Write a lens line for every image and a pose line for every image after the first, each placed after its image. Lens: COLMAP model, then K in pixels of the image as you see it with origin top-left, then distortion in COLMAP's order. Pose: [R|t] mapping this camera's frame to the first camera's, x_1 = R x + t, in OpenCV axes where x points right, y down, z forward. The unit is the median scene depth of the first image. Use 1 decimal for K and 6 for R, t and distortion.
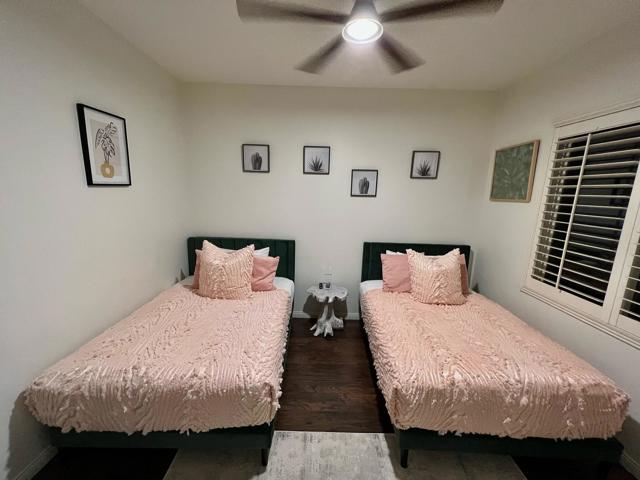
lens RADIAL K [[255.4, 0, 319.0], [0, 255.4, 237.9], [0, 0, 1]] dist [-0.001720, 0.000141]
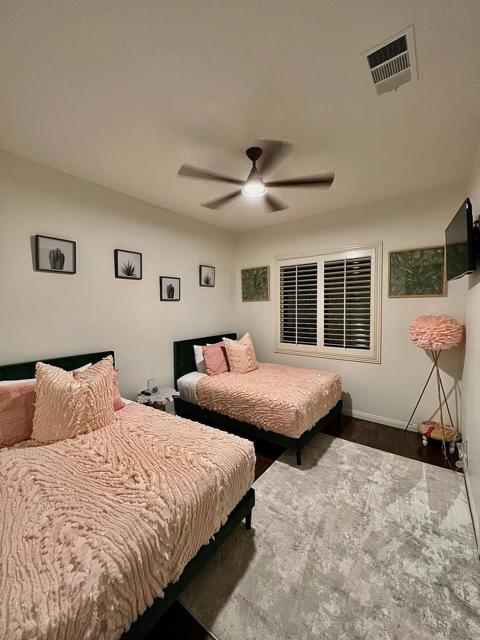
lens RADIAL K [[255.4, 0, 240.7], [0, 255.4, 320.6], [0, 0, 1]] dist [-0.001720, 0.000141]
pose [[0.593735, -0.077652, 0.800905, -0.589659], [0.178244, 0.983298, -0.036802, 0.019694], [-0.784671, 0.164607, 0.597659, 0.120974]]
